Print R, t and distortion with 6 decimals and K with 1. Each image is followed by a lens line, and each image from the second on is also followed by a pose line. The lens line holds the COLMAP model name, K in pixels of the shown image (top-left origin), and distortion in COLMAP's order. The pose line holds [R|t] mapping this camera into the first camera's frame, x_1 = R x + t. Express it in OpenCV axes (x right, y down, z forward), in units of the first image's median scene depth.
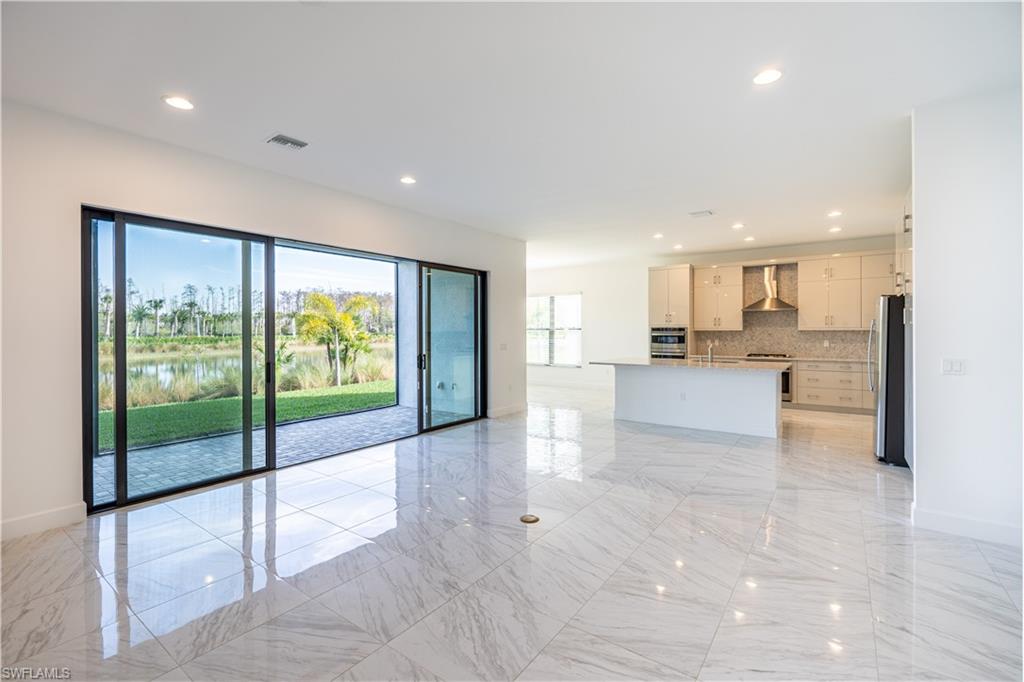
lens RADIAL K [[453.4, 0, 503.2], [0, 453.4, 338.0], [0, 0, 1]] dist [-0.000451, -0.000117]
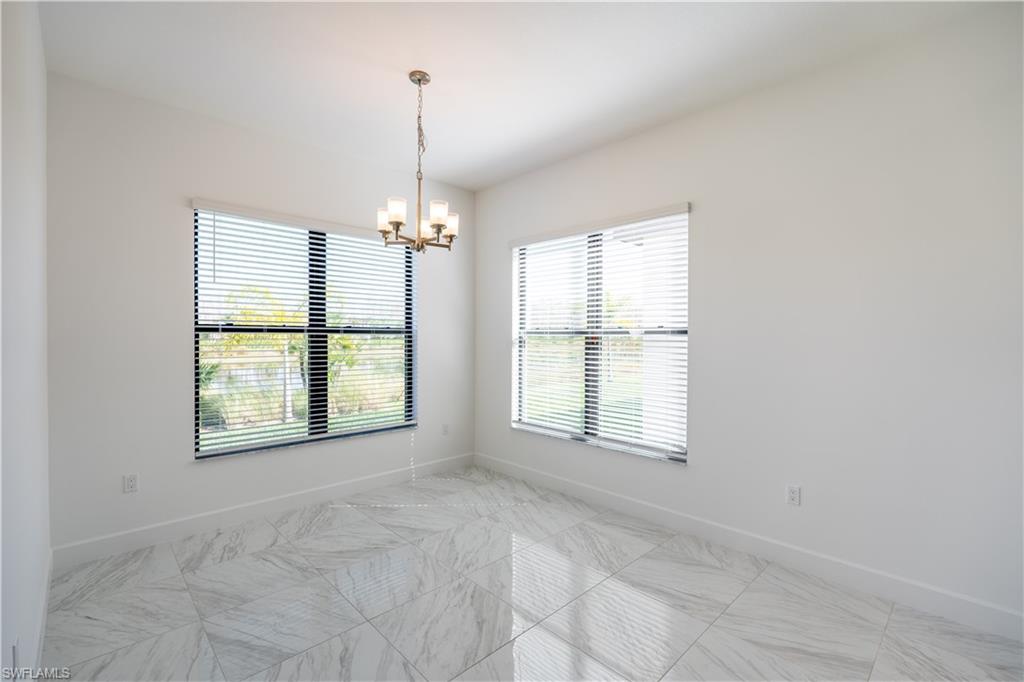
lens RADIAL K [[453.4, 0, 511.8], [0, 453.4, 339.2], [0, 0, 1]] dist [-0.000451, -0.000117]
pose [[0.986245, 0.007580, -0.165115, 0.139858], [-0.008455, 0.999954, -0.004599, -0.015921], [0.165072, 0.005932, 0.986264, 0.892154]]
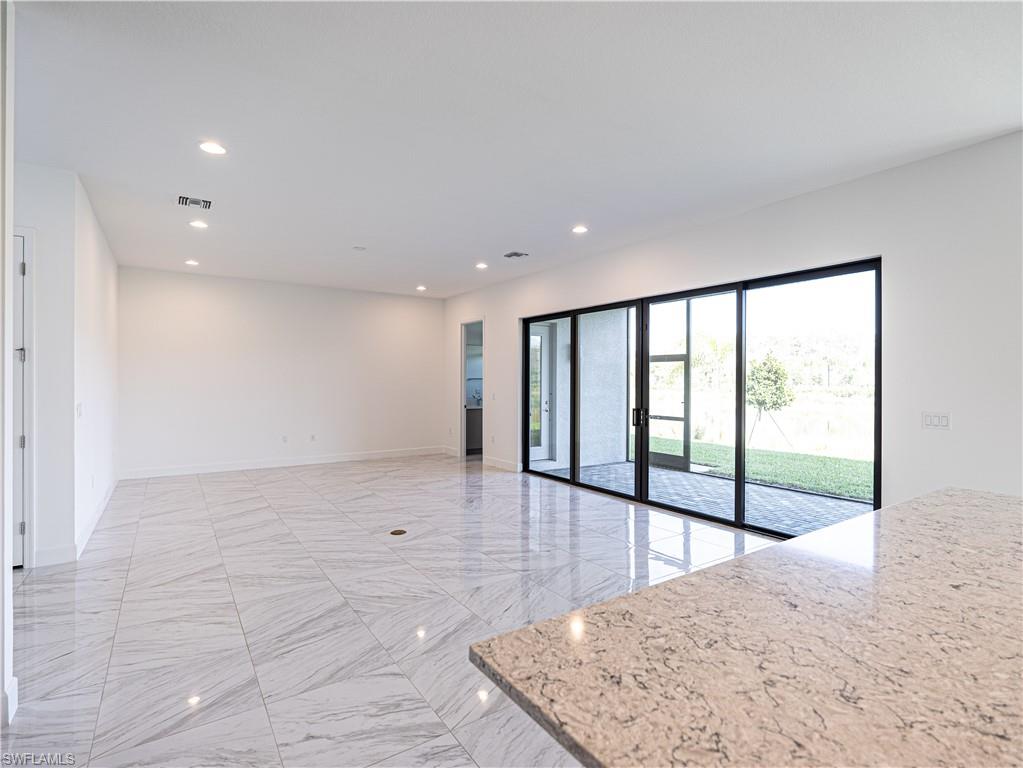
lens RADIAL K [[511.5, 0, 519.7], [0, 511.5, 380.3], [0, 0, 1]] dist [0.000132, 0.000260]
pose [[-0.322663, 0.001161, -0.946513, 0.498914], [-0.018185, 0.999807, 0.007425, -0.012485], [0.946339, 0.019608, -0.322580, 0.689160]]
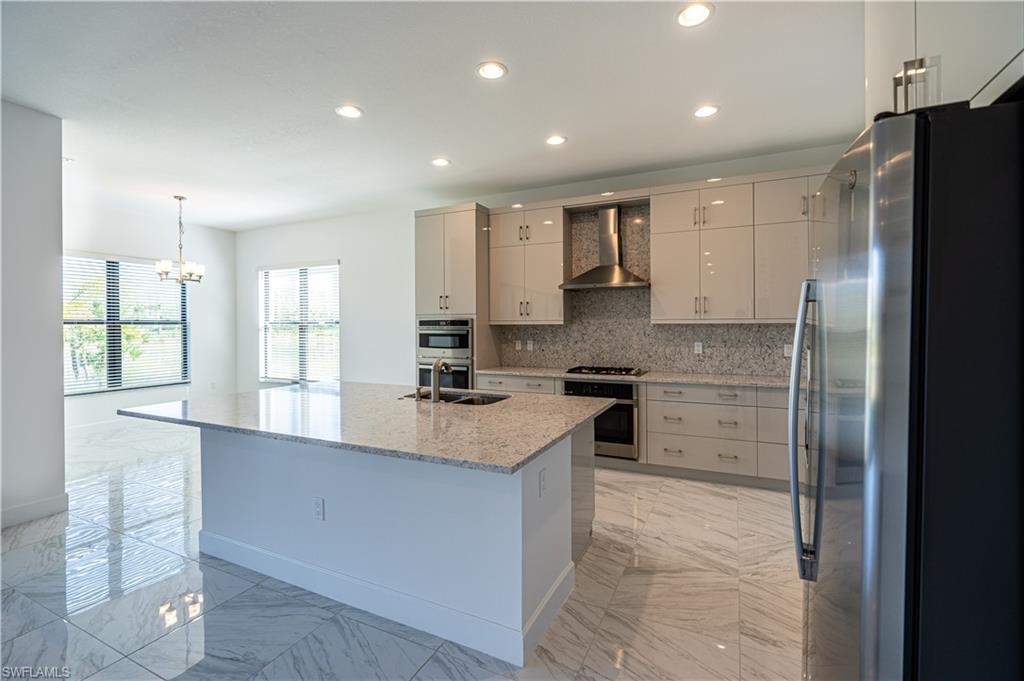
lens RADIAL K [[453.4, 0, 516.9], [0, 453.4, 329.4], [0, 0, 1]] dist [-0.000451, -0.000117]
pose [[0.980873, -0.003589, 0.194617, 0.365254], [0.004305, 0.999985, -0.003257, -0.009218], [-0.194602, 0.004032, 0.980874, 0.470800]]
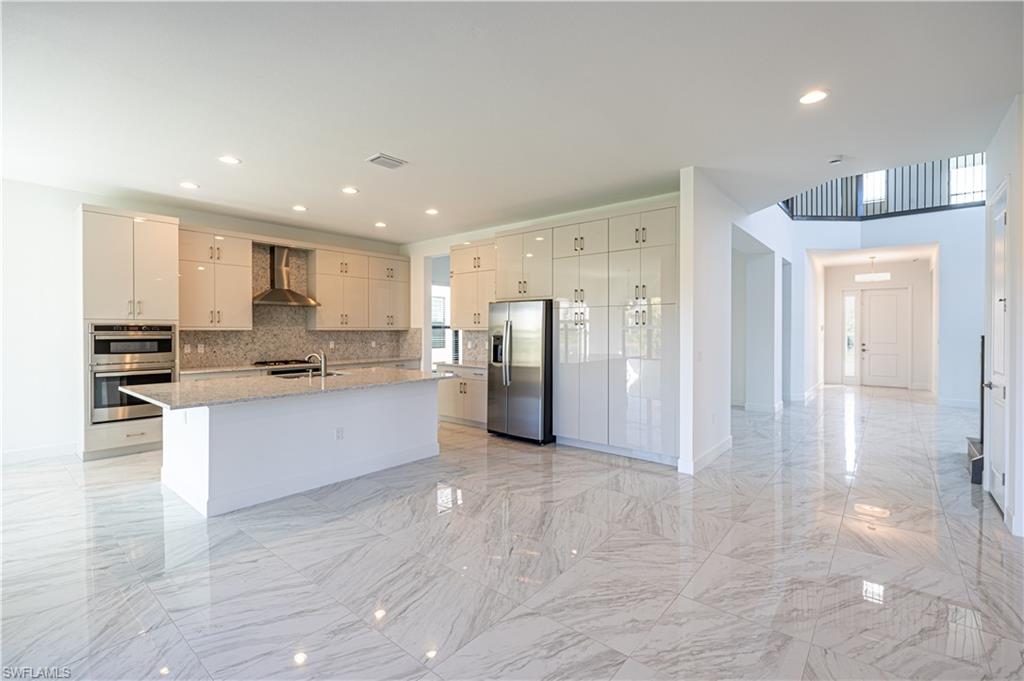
lens RADIAL K [[453.4, 0, 527.3], [0, 453.4, 332.2], [0, 0, 1]] dist [-0.000451, -0.000117]
pose [[0.033599, -0.001869, 0.999434, -0.176110], [0.015039, 0.999886, 0.001364, -0.008003], [-0.999322, 0.014984, 0.033623, 0.541261]]
